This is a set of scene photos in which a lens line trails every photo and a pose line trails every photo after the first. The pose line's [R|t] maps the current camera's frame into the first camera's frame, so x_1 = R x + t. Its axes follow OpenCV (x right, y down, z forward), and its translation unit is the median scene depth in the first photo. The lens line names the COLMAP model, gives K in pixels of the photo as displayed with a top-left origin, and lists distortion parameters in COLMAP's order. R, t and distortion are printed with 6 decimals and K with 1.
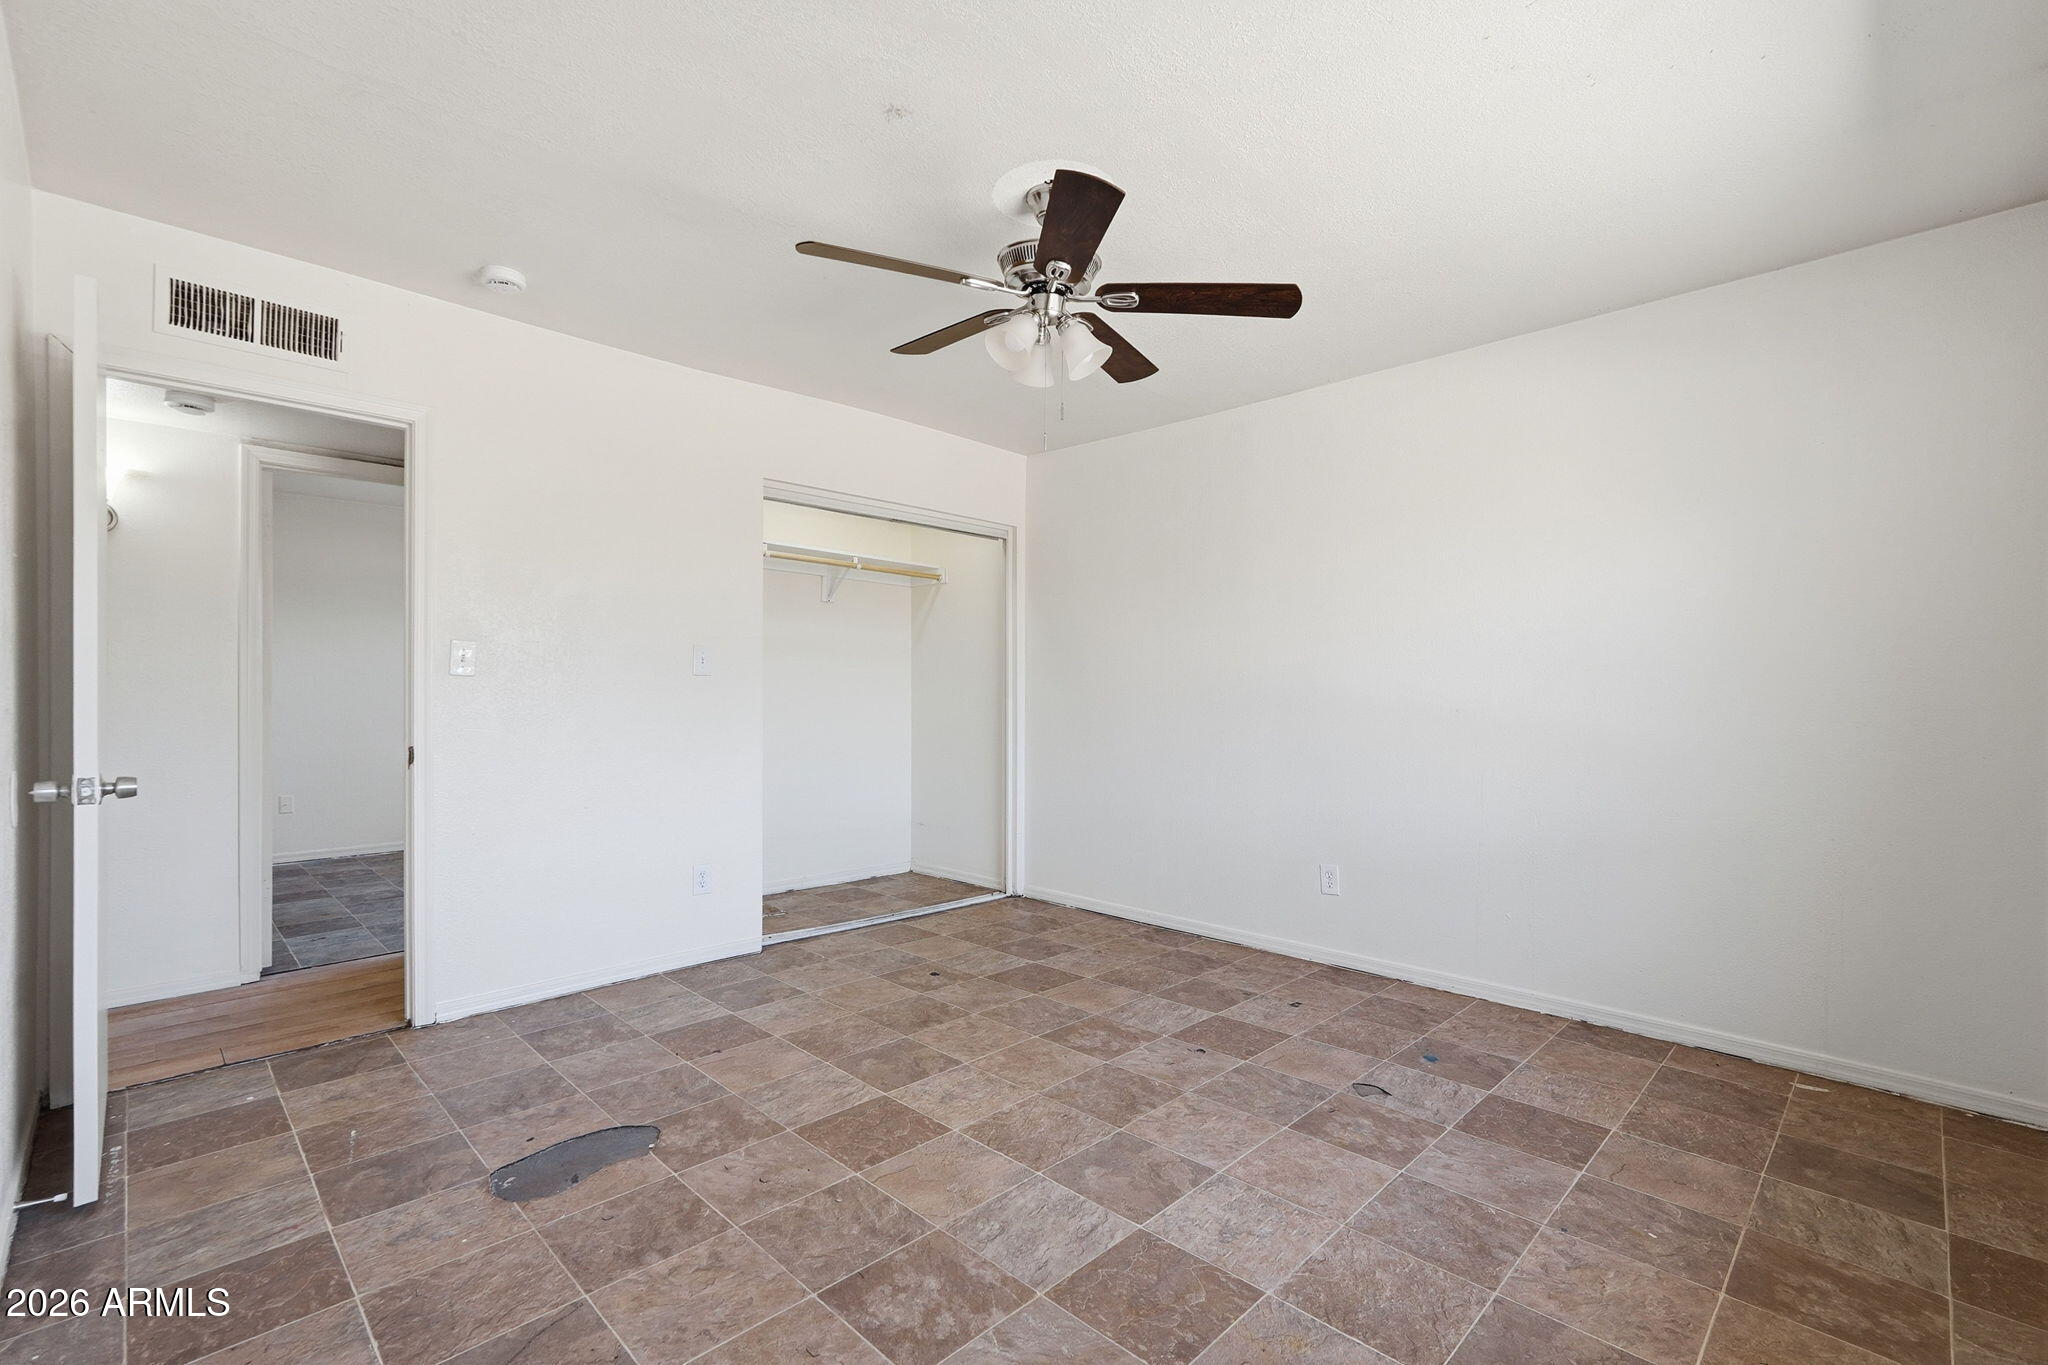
lens RADIAL K [[913.2, 0, 1030.6], [0, 913.2, 711.3], [0, 0, 1]] dist [-0.009927, 0.008217]
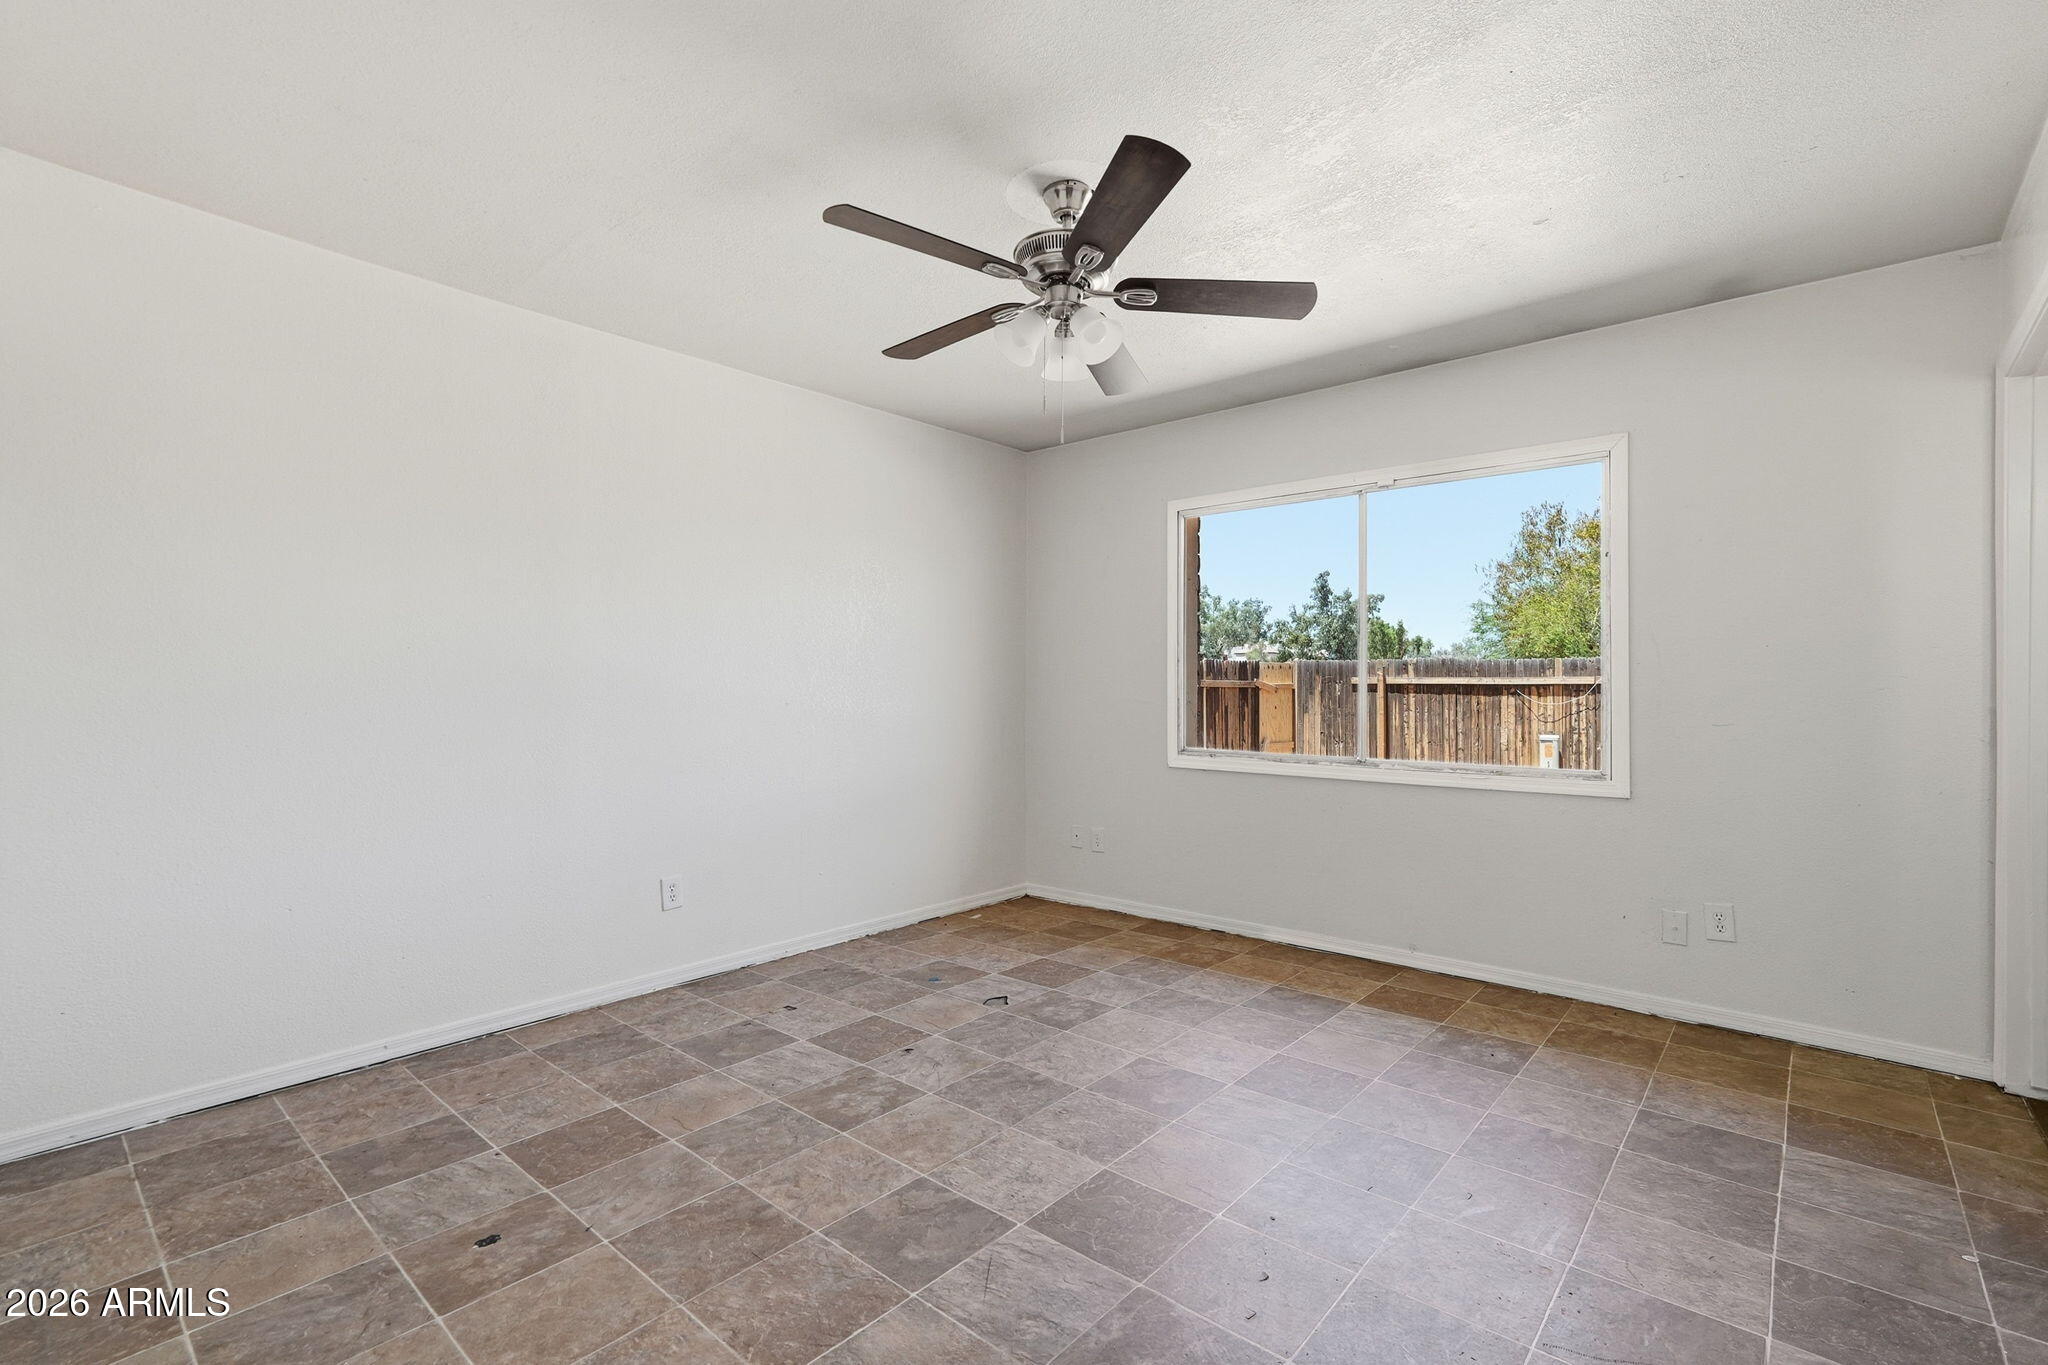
lens RADIAL K [[913.2, 0, 1042.3], [0, 913.2, 677.3], [0, 0, 1]] dist [-0.009927, 0.008217]
pose [[-0.072726, 0.008884, 0.997312, -0.902124], [0.020821, 0.999756, -0.007387, -0.025686], [-0.997135, 0.020227, -0.072893, 1.013371]]
